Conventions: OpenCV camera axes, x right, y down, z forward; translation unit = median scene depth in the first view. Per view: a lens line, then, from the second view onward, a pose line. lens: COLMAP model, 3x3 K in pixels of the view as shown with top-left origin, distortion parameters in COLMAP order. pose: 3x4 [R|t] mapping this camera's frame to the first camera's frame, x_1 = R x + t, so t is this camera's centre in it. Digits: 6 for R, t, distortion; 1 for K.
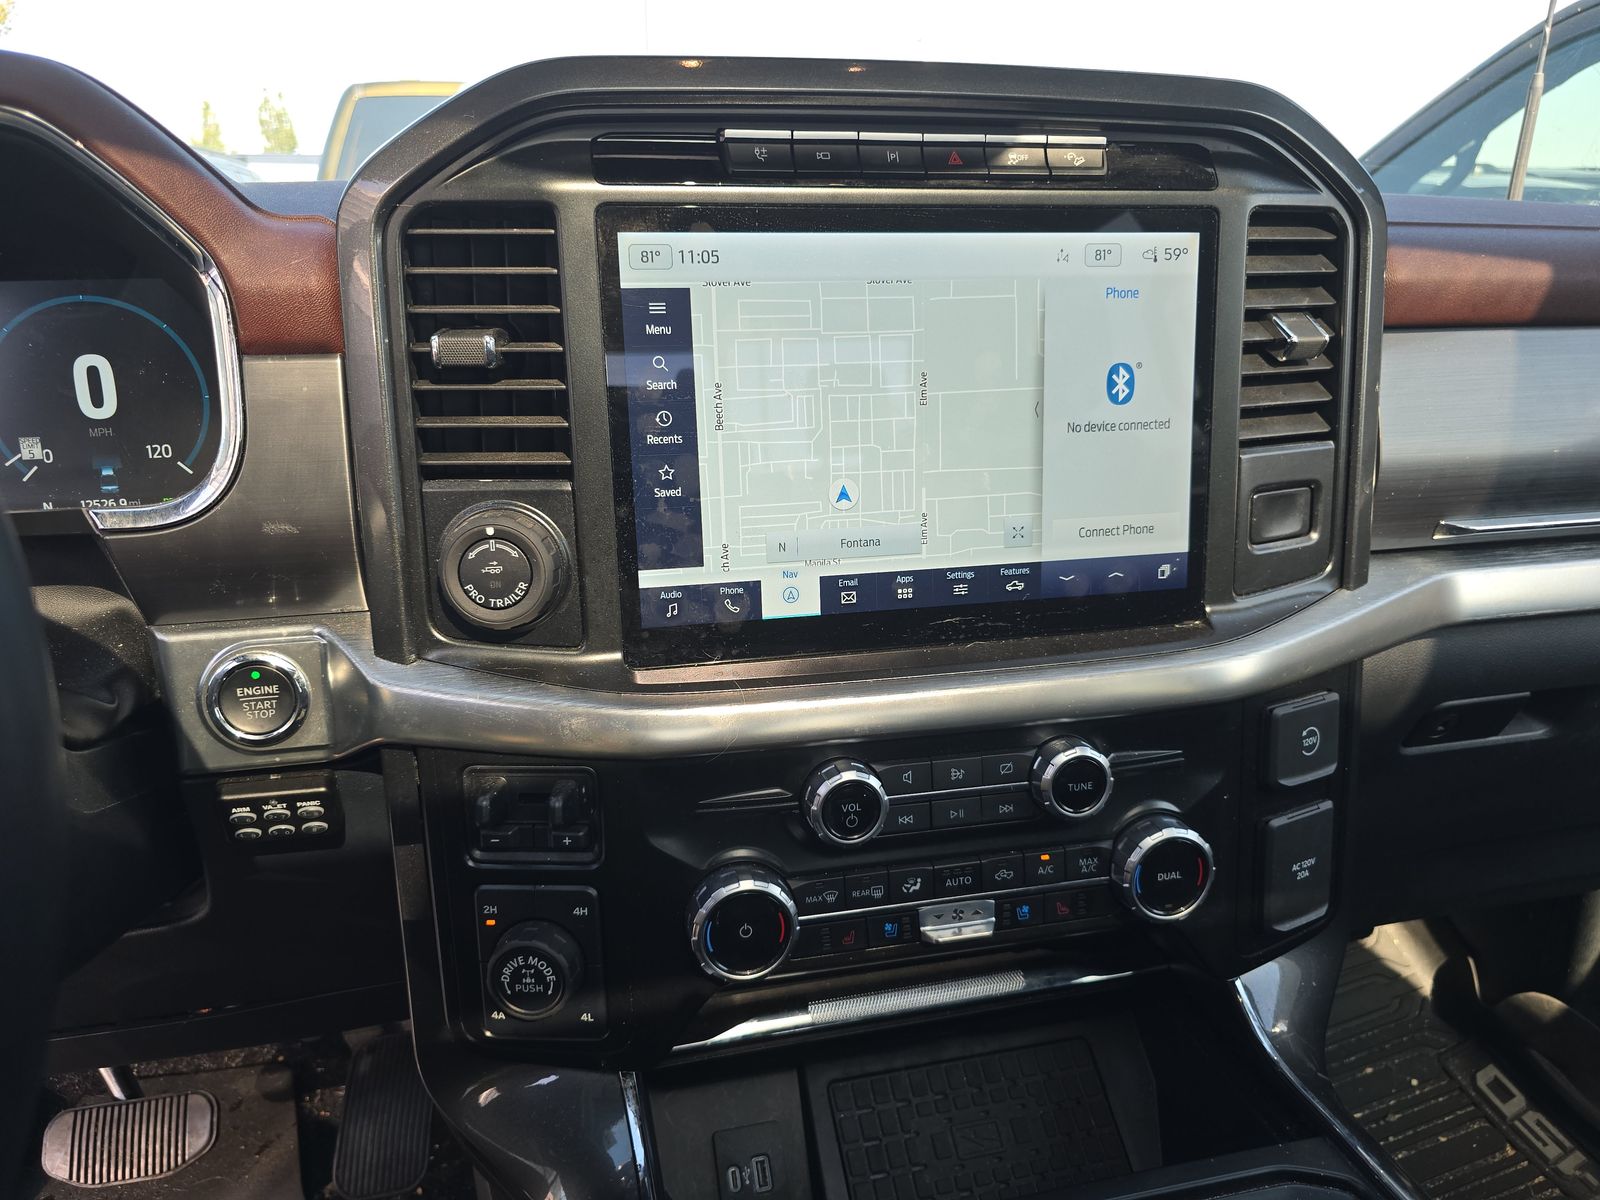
lens RADIAL K [[1082.0, 0, 795.8], [0, 1082.0, 599.5], [0, 0, 1]] dist [0.063194, -0.065946]
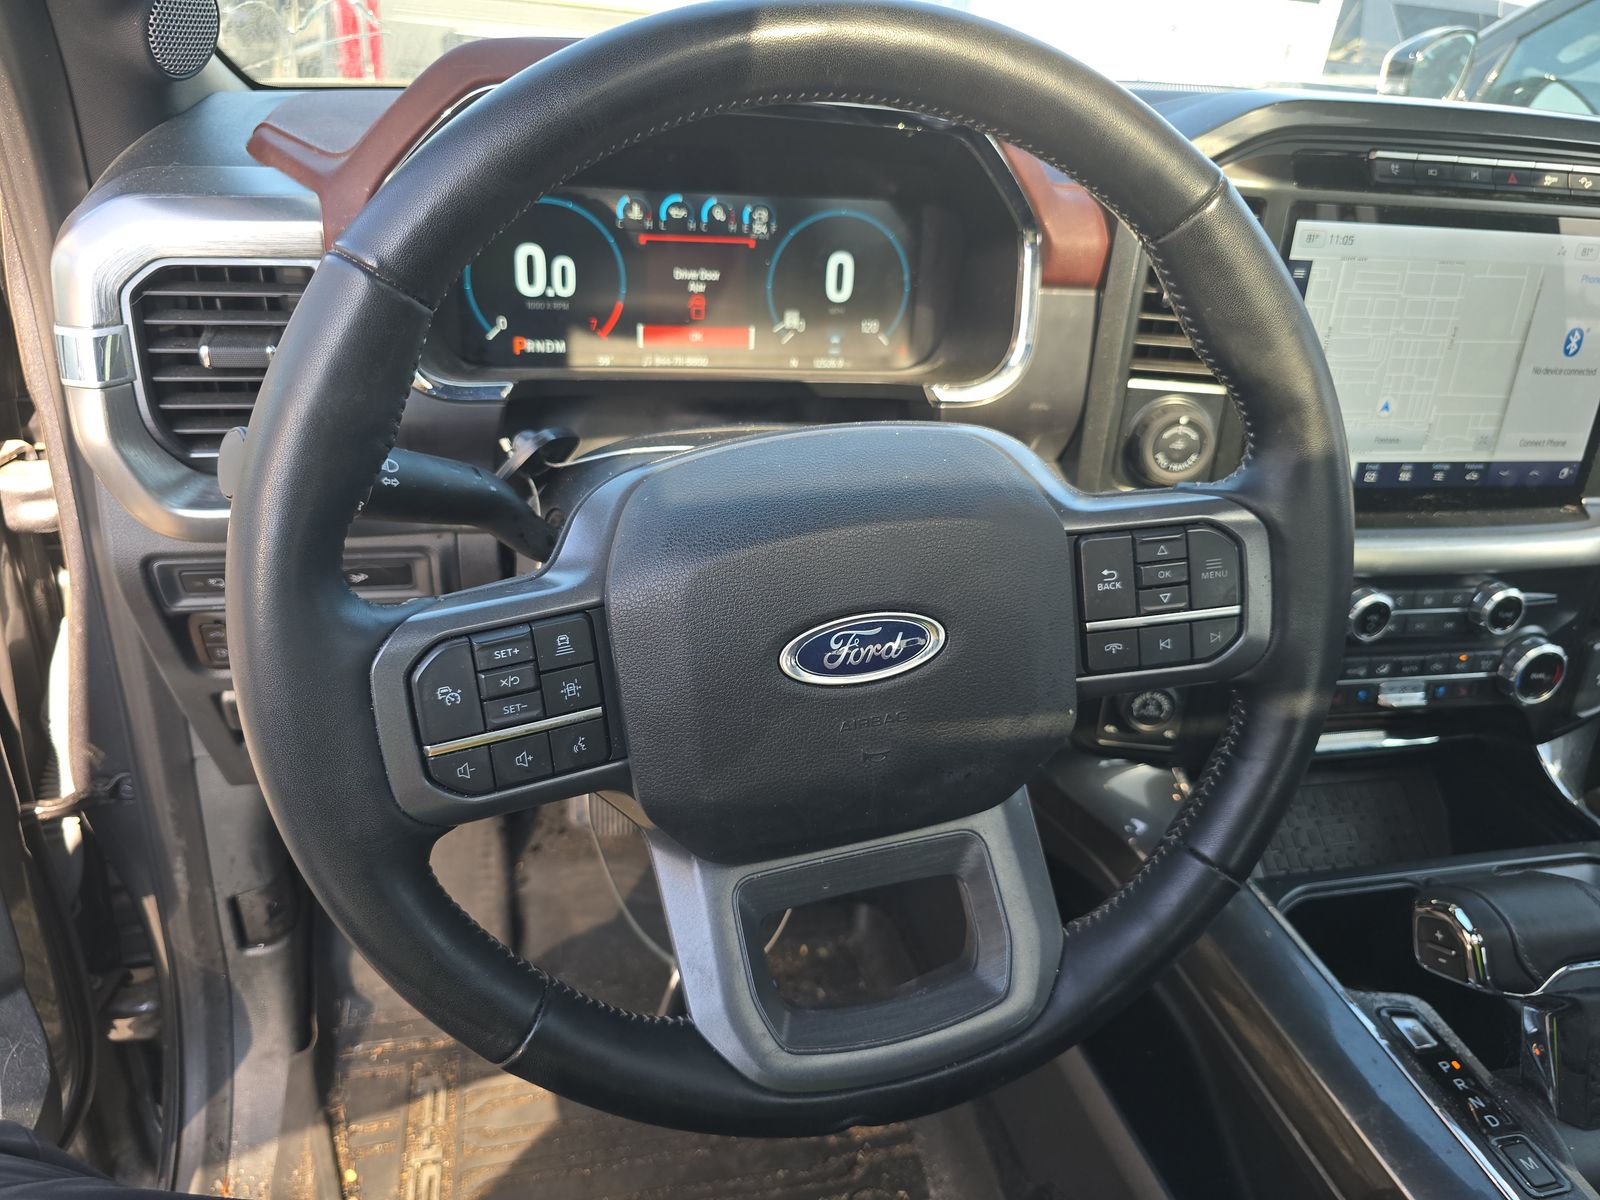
lens RADIAL K [[1095.5, 0, 800.0], [0, 1095.5, 600.0], [0, 0, 1]] dist [0.025812, -0.036161]
pose [[0.996457, 0.077898, 0.031720, -0.744829], [-0.082519, 0.978409, 0.189488, -0.056813], [-0.016274, -0.191434, 0.981371, -0.475002]]
